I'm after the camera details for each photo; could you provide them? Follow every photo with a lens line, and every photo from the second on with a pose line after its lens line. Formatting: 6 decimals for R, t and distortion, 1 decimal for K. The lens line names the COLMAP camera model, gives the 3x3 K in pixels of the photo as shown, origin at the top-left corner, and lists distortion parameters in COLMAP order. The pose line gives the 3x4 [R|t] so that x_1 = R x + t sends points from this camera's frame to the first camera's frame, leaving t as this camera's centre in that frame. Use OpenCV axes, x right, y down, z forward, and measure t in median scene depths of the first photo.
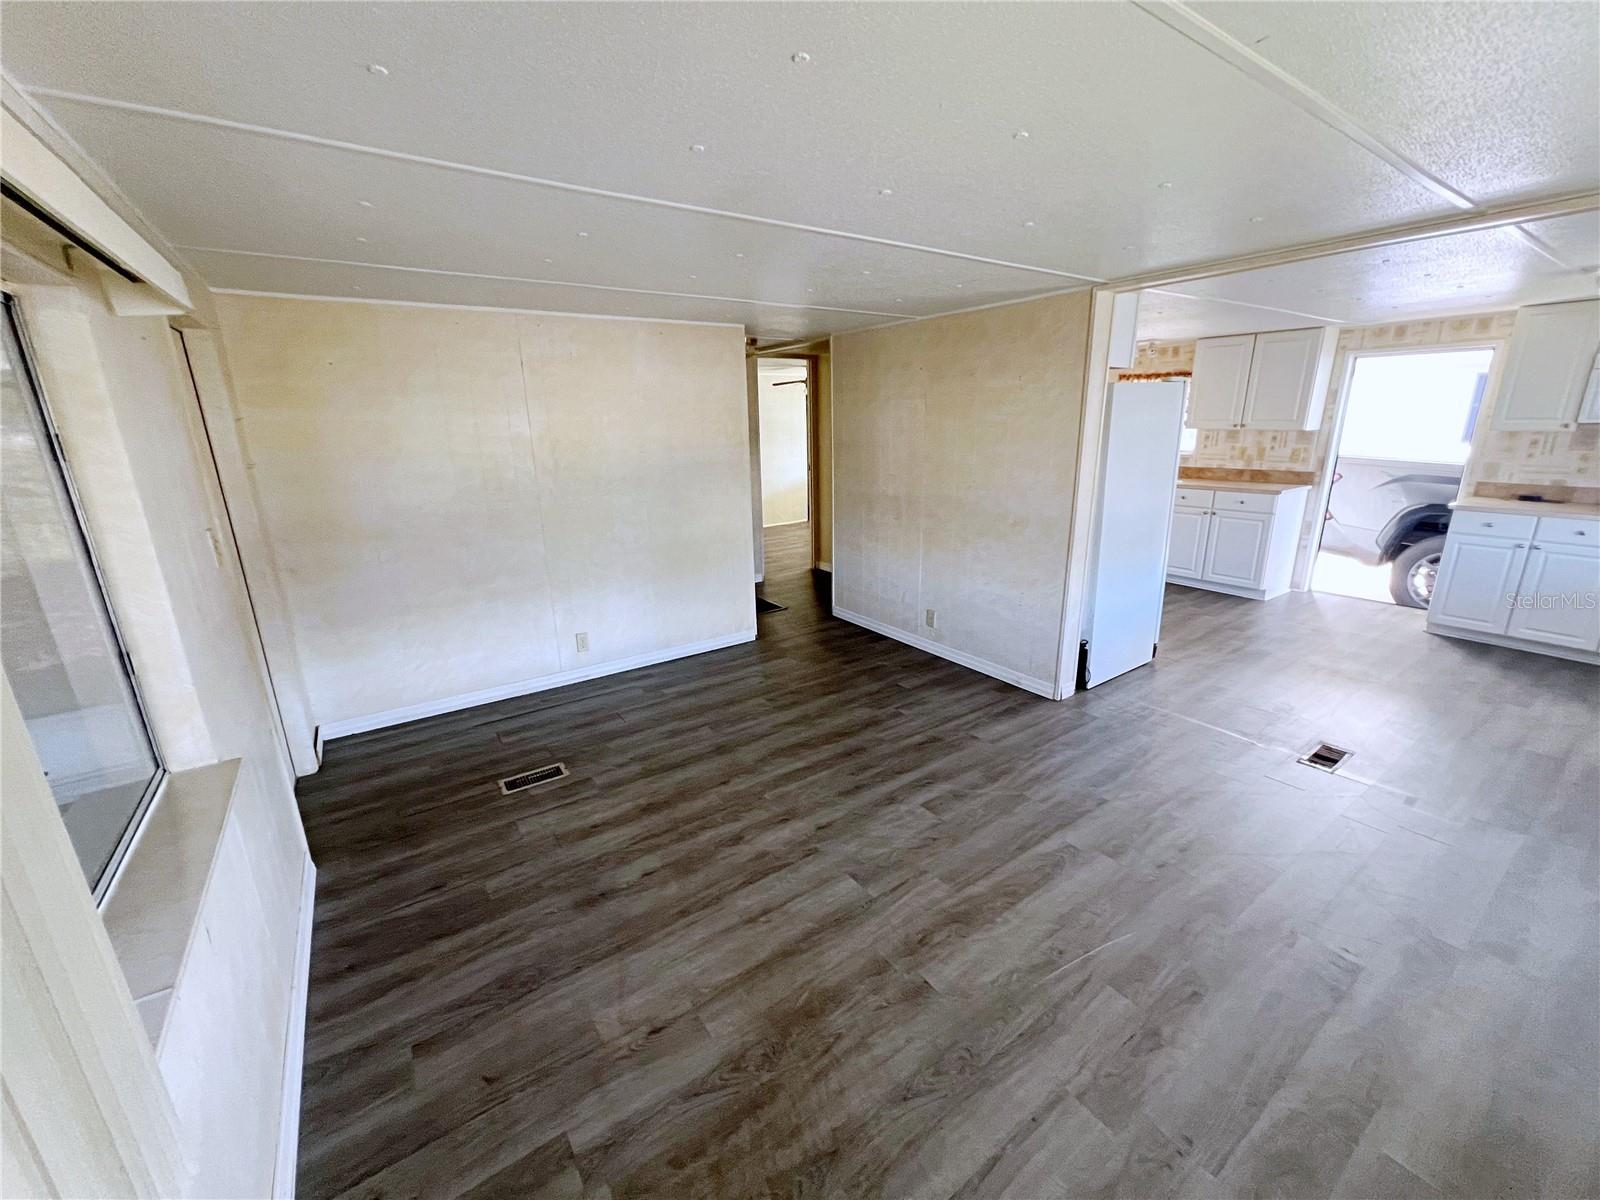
lens RADIAL K [[640.9, 0, 795.3], [0, 640.9, 595.0], [0, 0, 1]] dist [-0.001876, 0.000352]
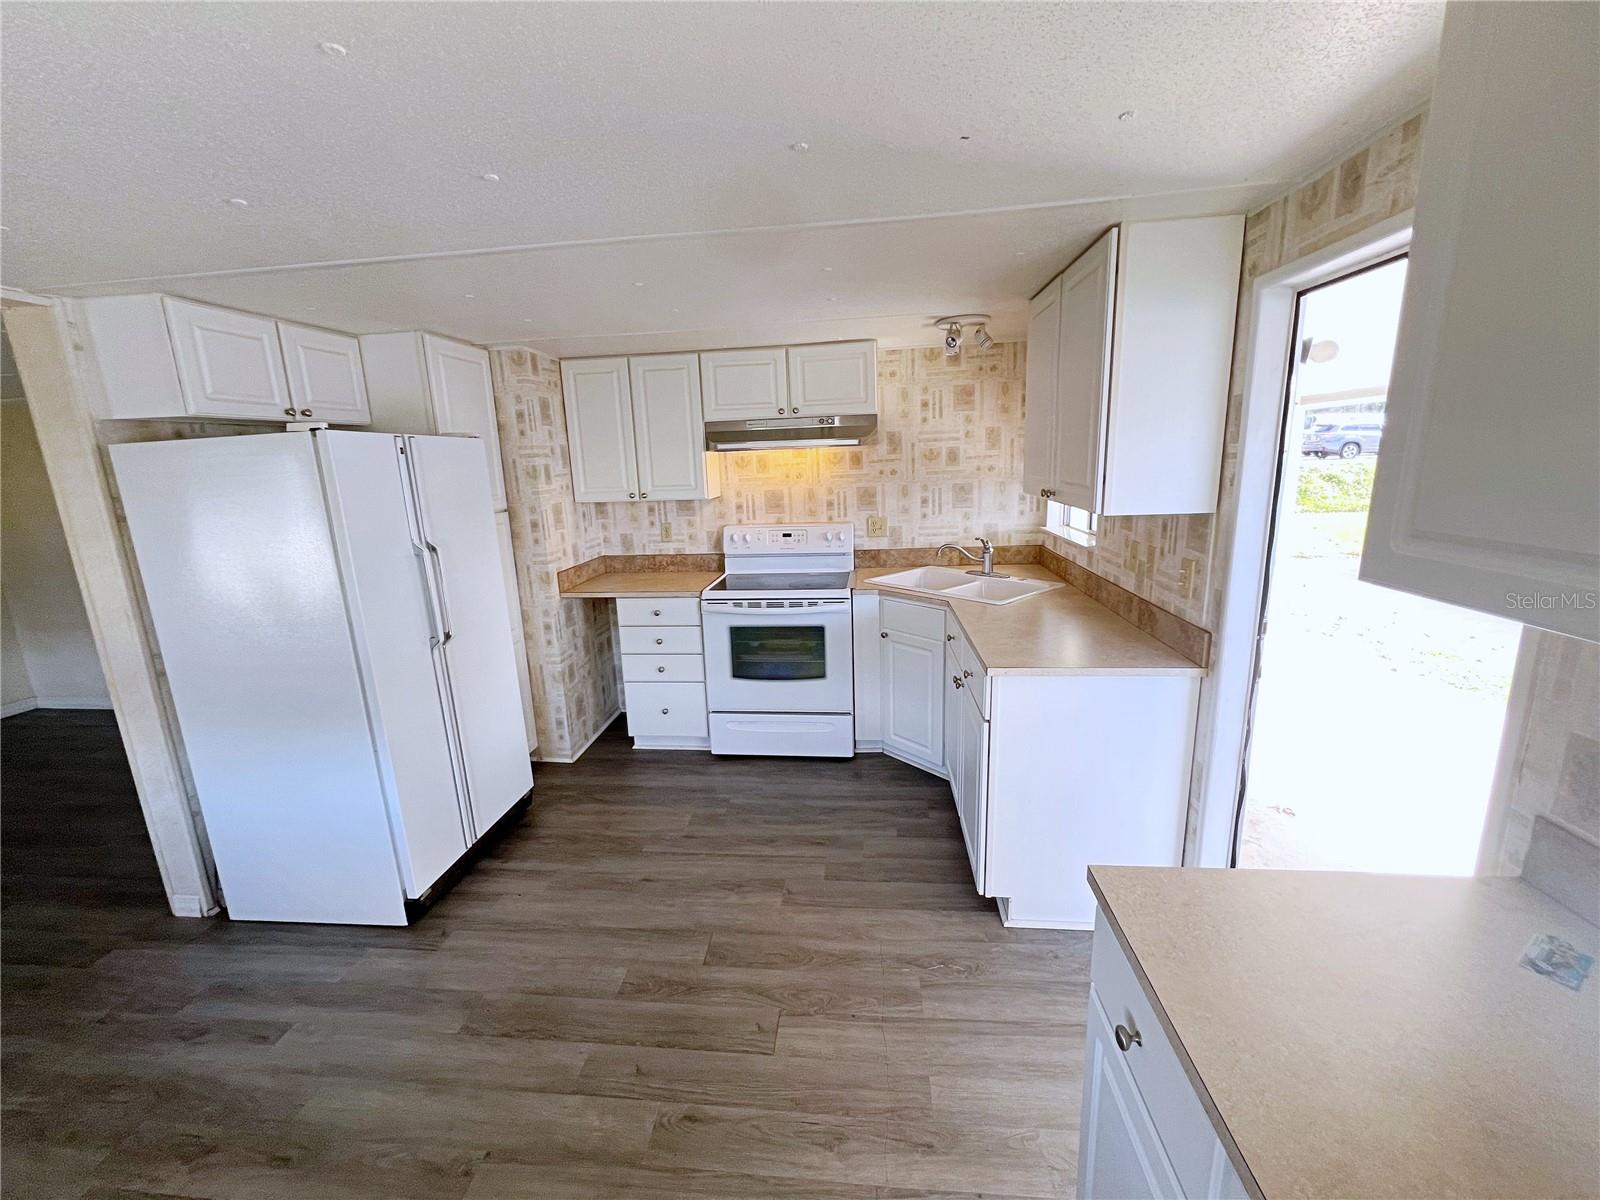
lens RADIAL K [[644.1, 0, 793.9], [0, 644.1, 596.2], [0, 0, 1]] dist [0.000016, 0.000320]
pose [[0.755985, 0.130468, -0.641455, 1.467527], [-0.152646, 0.988056, 0.021065, -0.314362], [0.636542, 0.081991, 0.766872, 0.992345]]
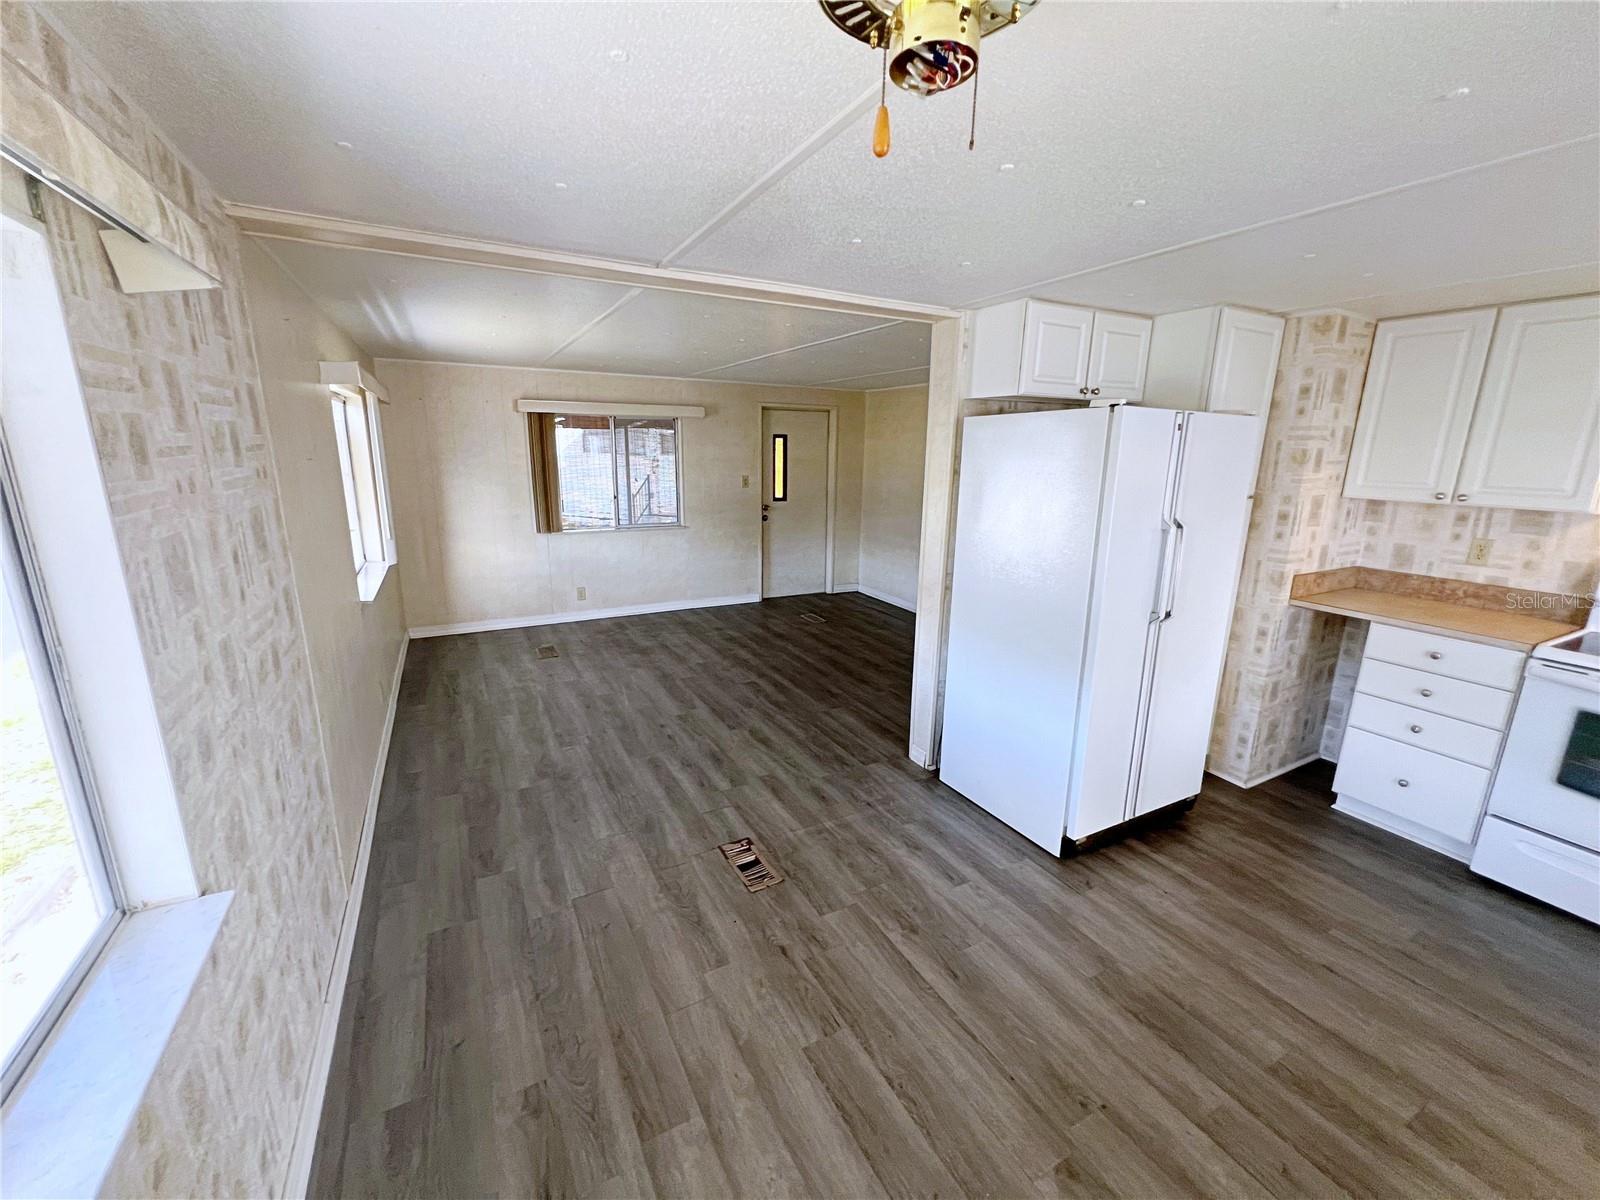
lens RADIAL K [[644.1, 0, 793.9], [0, 644.1, 596.2], [0, 0, 1]] dist [0.000016, 0.000320]
pose [[-0.112015, 0.244430, -0.963175, 1.452476], [-0.277460, 0.923032, 0.266510, -0.289514], [0.954185, 0.297095, -0.035574, 0.918372]]
